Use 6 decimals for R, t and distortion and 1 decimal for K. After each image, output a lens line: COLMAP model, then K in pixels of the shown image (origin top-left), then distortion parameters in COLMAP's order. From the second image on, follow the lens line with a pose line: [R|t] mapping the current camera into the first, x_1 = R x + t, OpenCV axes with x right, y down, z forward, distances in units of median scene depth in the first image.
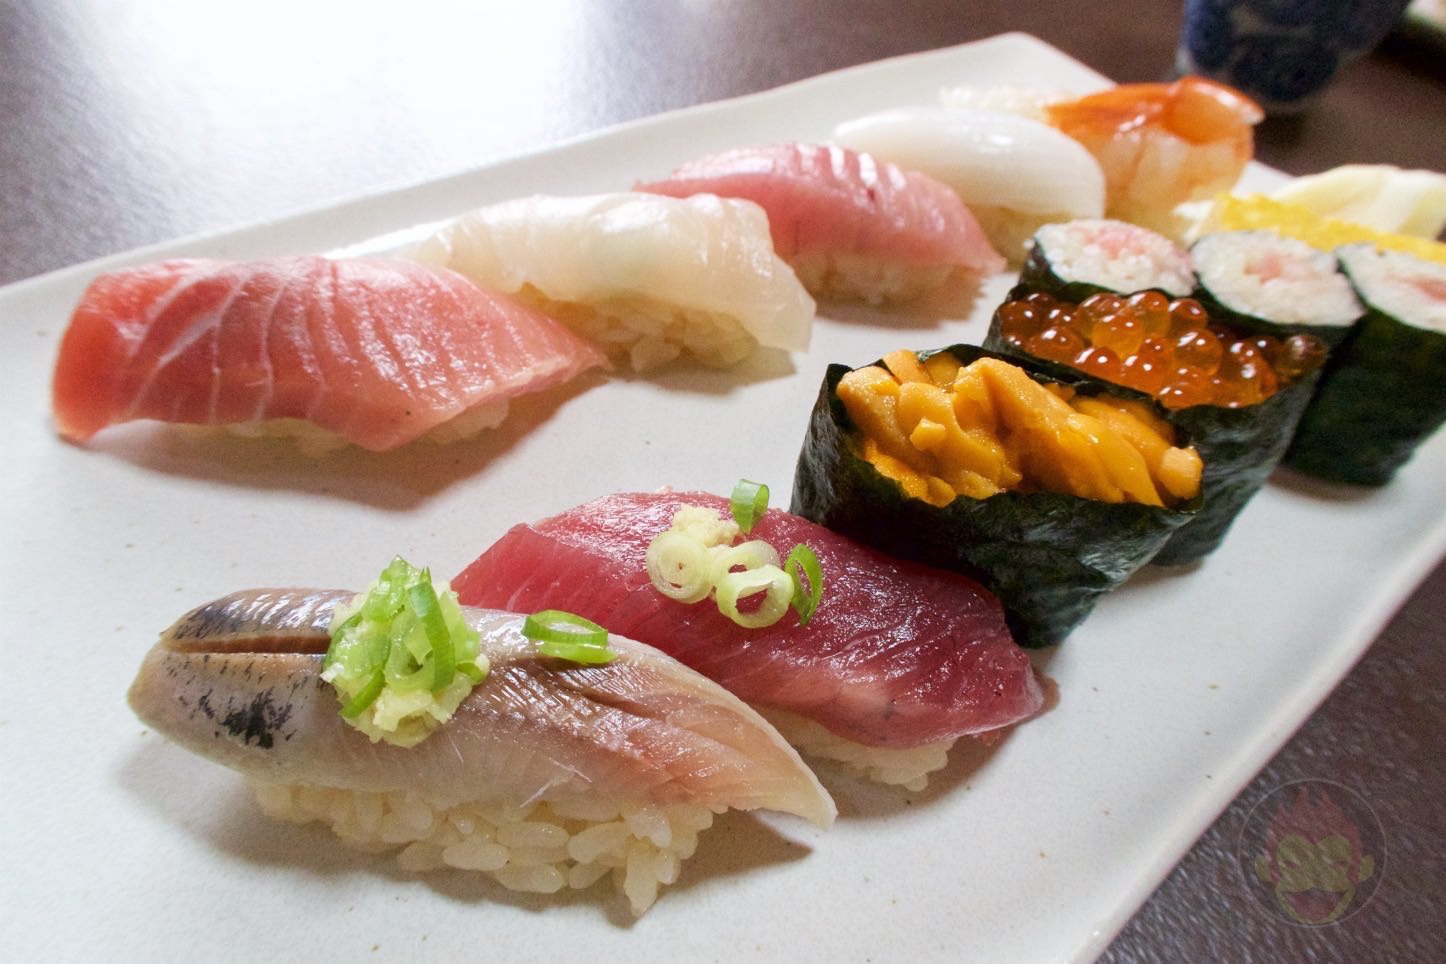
lens RADIAL K [[983.7, 0, 724.3], [0, 983.7, 522.4], [0, 0, 1]] dist [-0.006907, -0.000251]
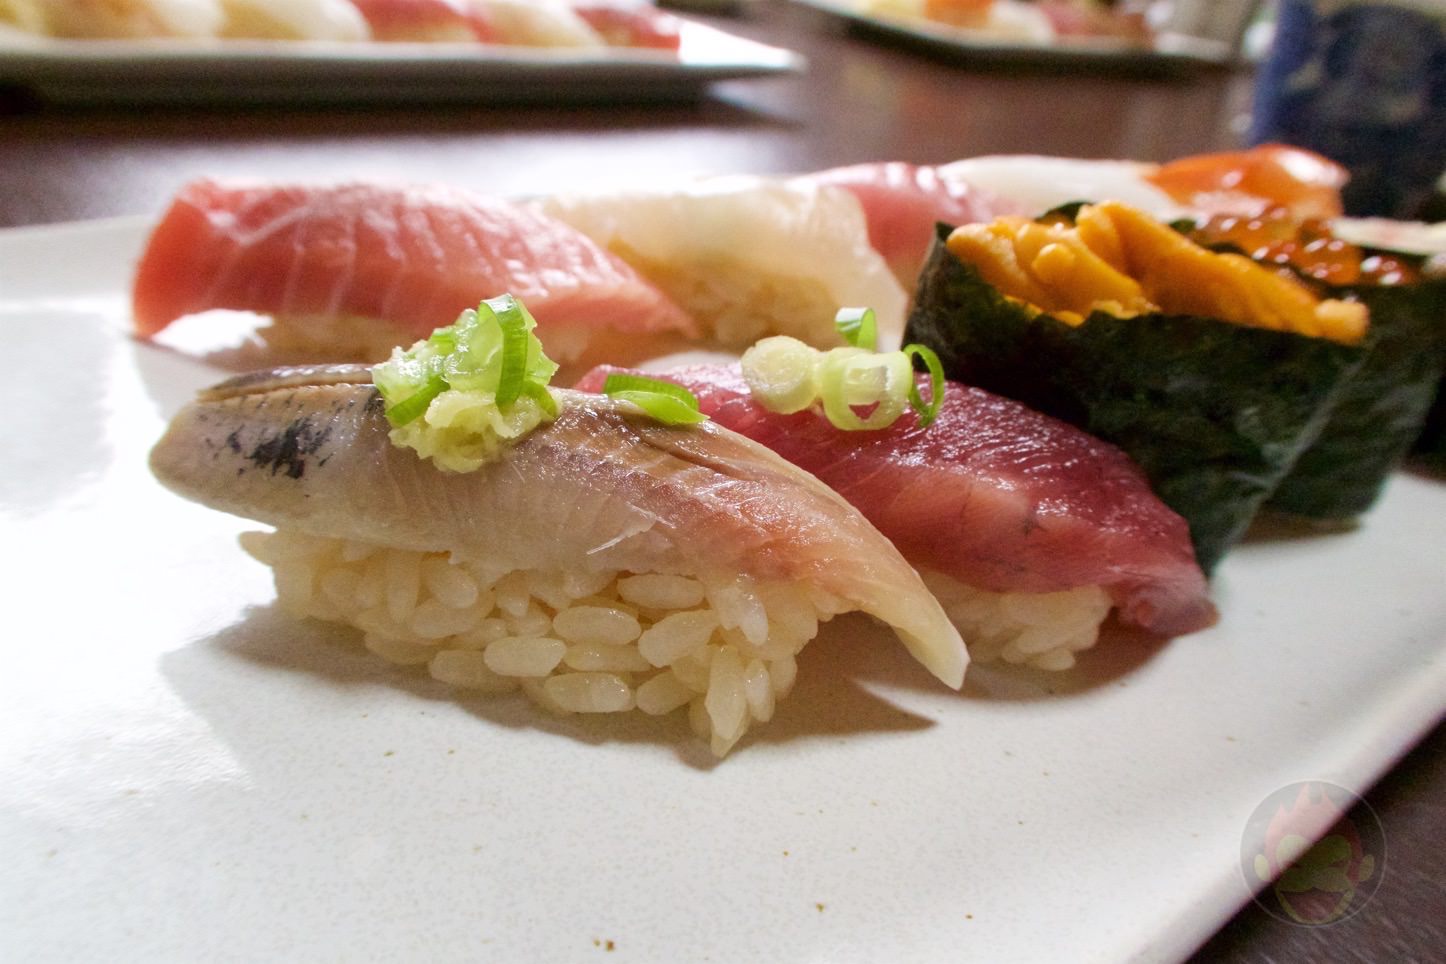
lens RADIAL K [[983.7, 0, 724.3], [0, 983.7, 522.4], [0, 0, 1]] dist [-0.006907, -0.000251]
pose [[0.998215, 0.019923, -0.056298, -0.045021], [-0.034647, 0.961045, -0.274213, 0.448804], [0.048642, 0.275674, 0.960020, 0.199244]]
